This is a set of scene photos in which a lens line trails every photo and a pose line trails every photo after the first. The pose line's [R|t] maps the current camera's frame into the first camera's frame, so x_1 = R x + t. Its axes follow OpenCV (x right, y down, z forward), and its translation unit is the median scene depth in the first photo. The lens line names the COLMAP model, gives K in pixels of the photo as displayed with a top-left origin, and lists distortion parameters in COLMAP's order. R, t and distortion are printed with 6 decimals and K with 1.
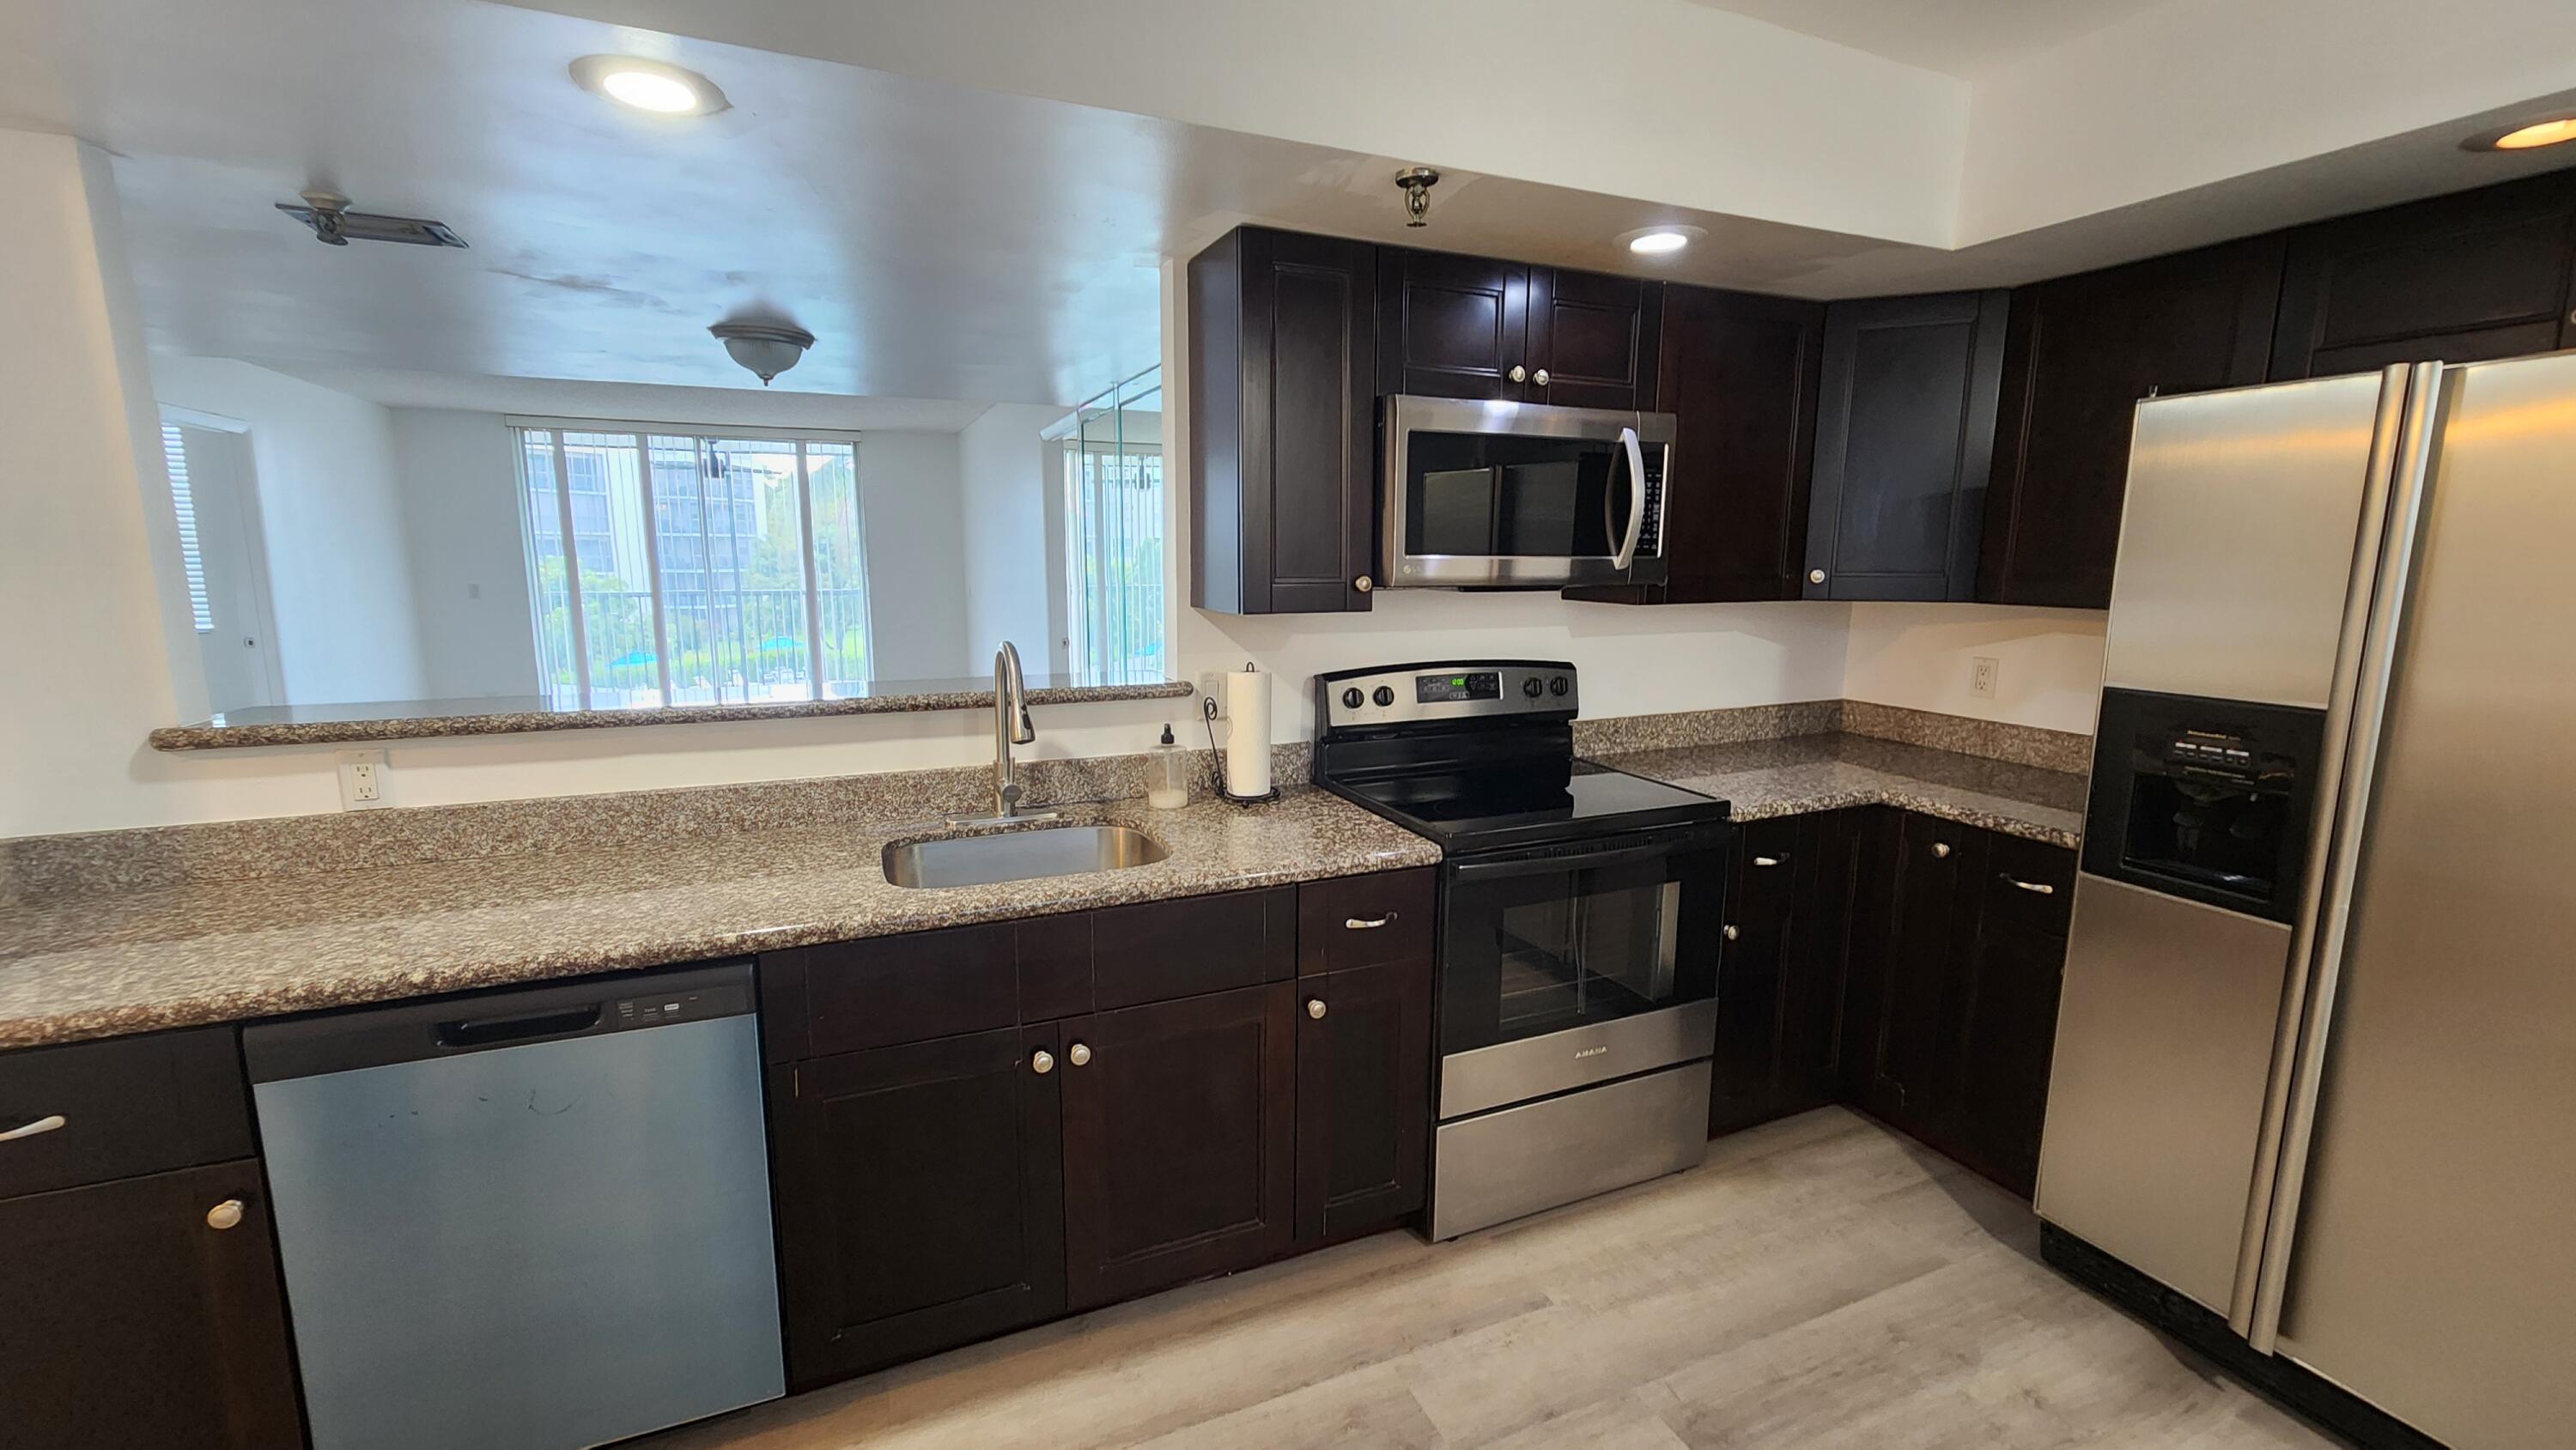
lens RADIAL K [[1051.8, 0, 1284.6], [0, 1051.8, 727.6], [0, 0, 1]] dist [0.002929, -0.000142]
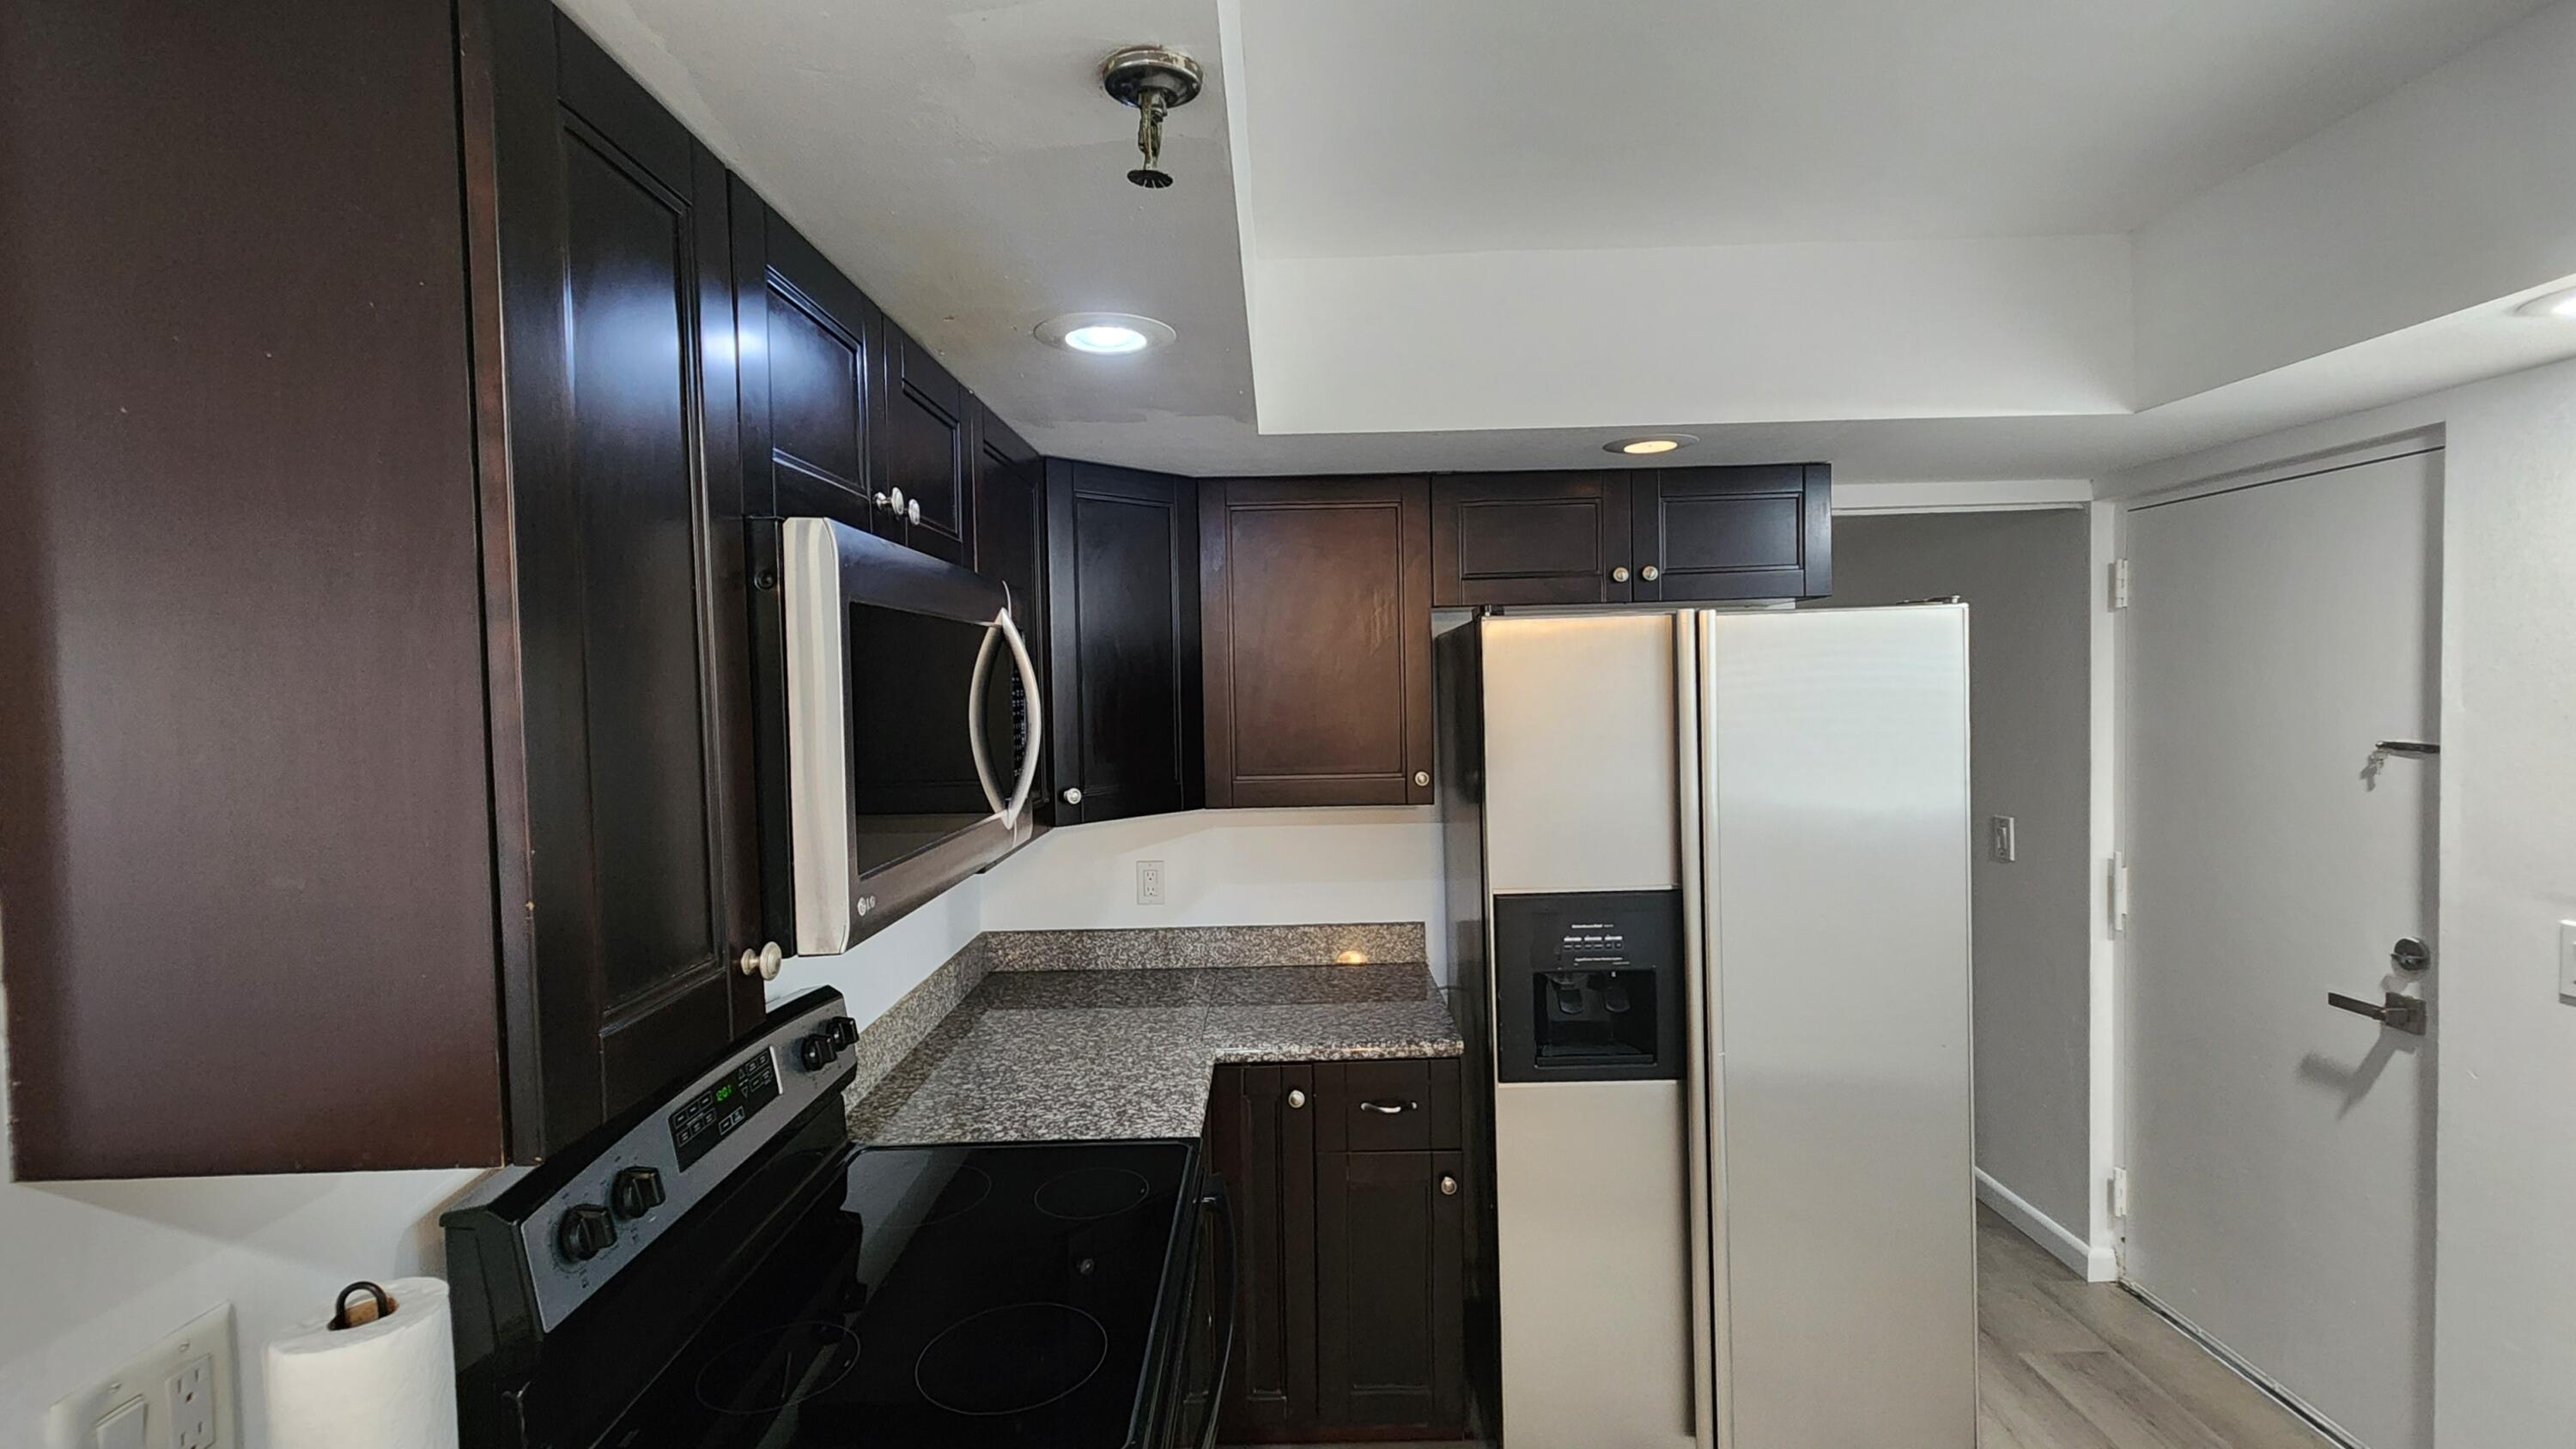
lens RADIAL K [[1125.3, 0, 1284.7], [0, 1125.3, 714.6], [0, 0, 1]] dist [0.003094, -0.001506]
pose [[0.400439, -0.040847, 0.915412, -0.251193], [0.179340, 0.983179, -0.034580, -0.191771], [-0.898602, 0.178017, 0.401029, 0.676202]]
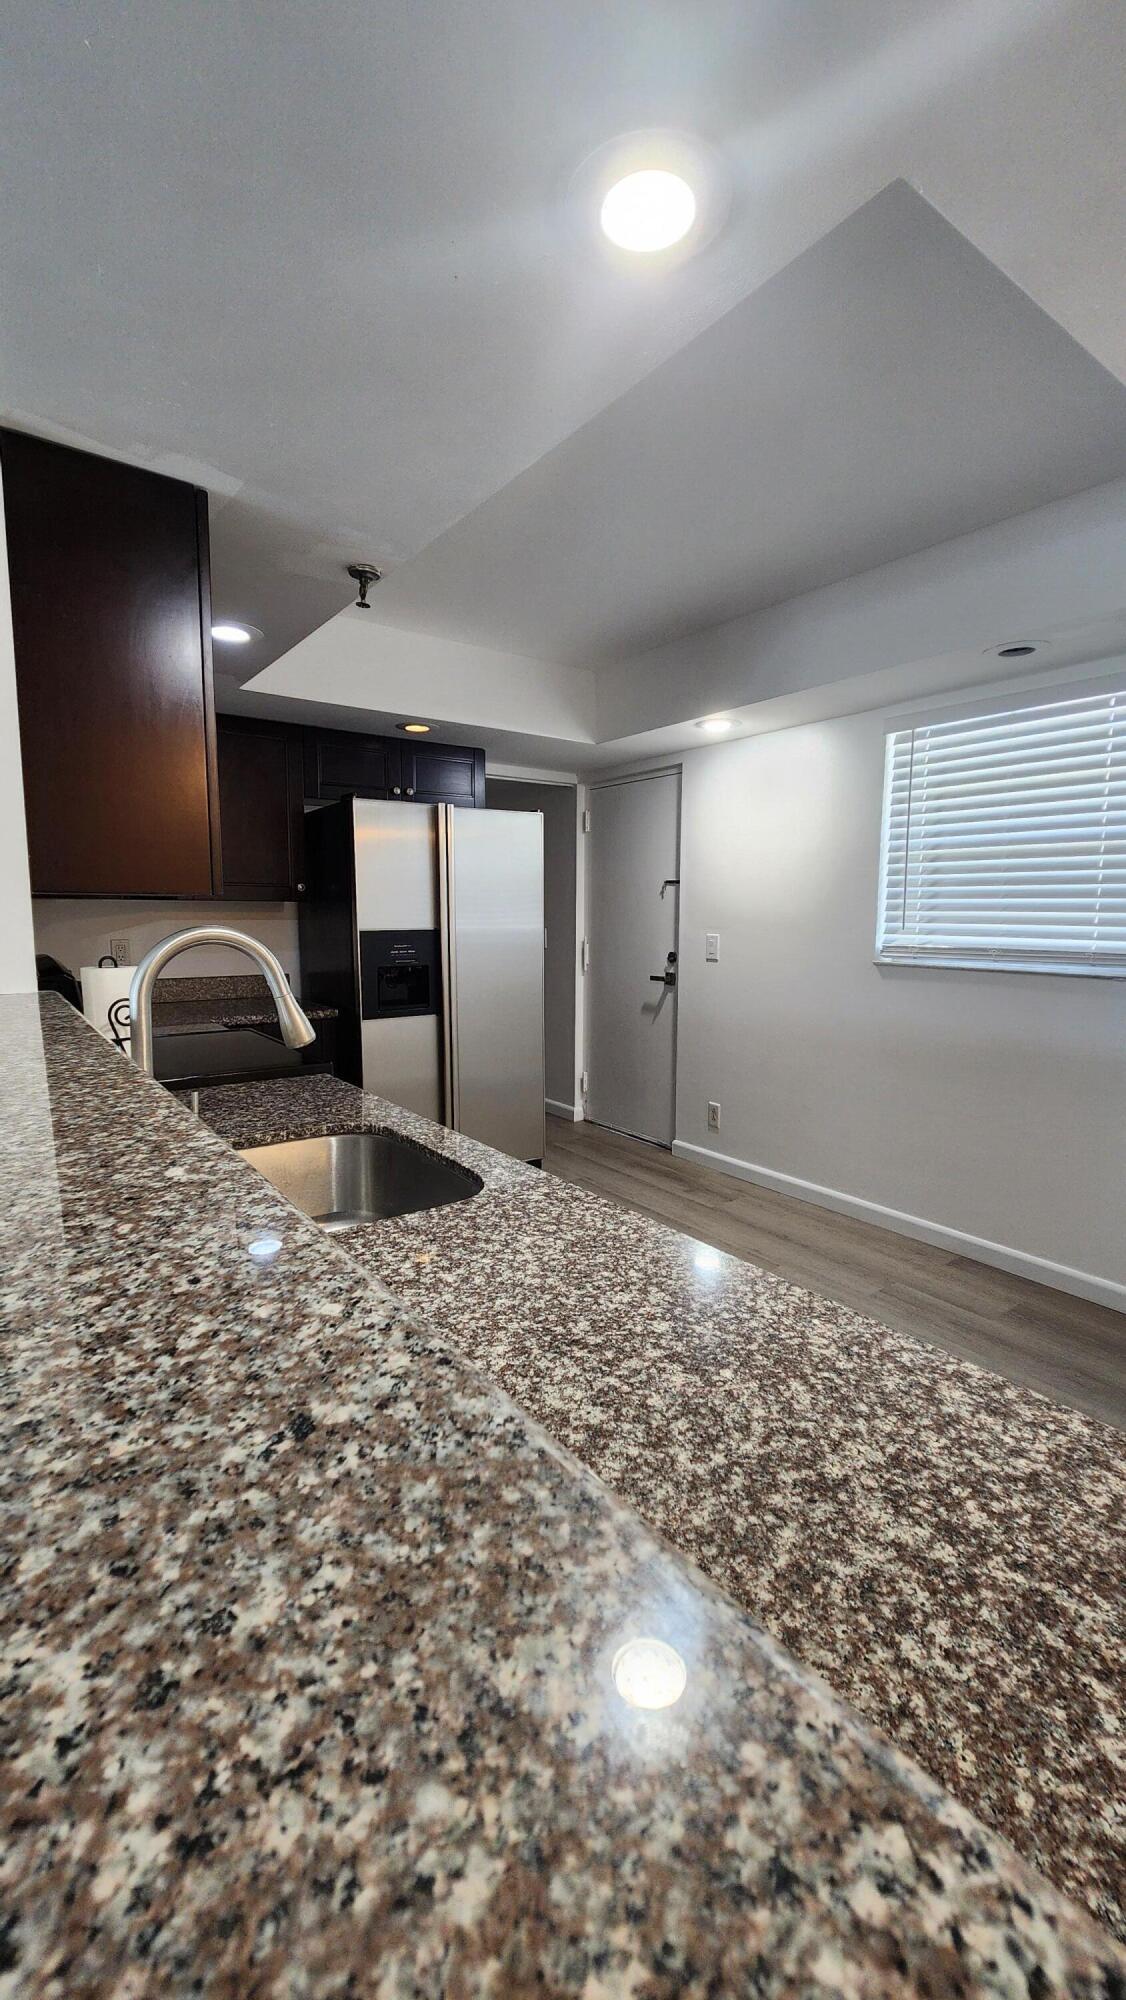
lens RADIAL K [[816.7, 0, 565.1], [0, 816.7, 1005.7], [0, 0, 1]] dist [0.002929, -0.000142]
pose [[-0.217793, -0.118803, 0.968737, -0.868129], [0.161299, 0.974534, 0.155777, -0.076613], [-0.962574, 0.190184, -0.193084, 0.887941]]
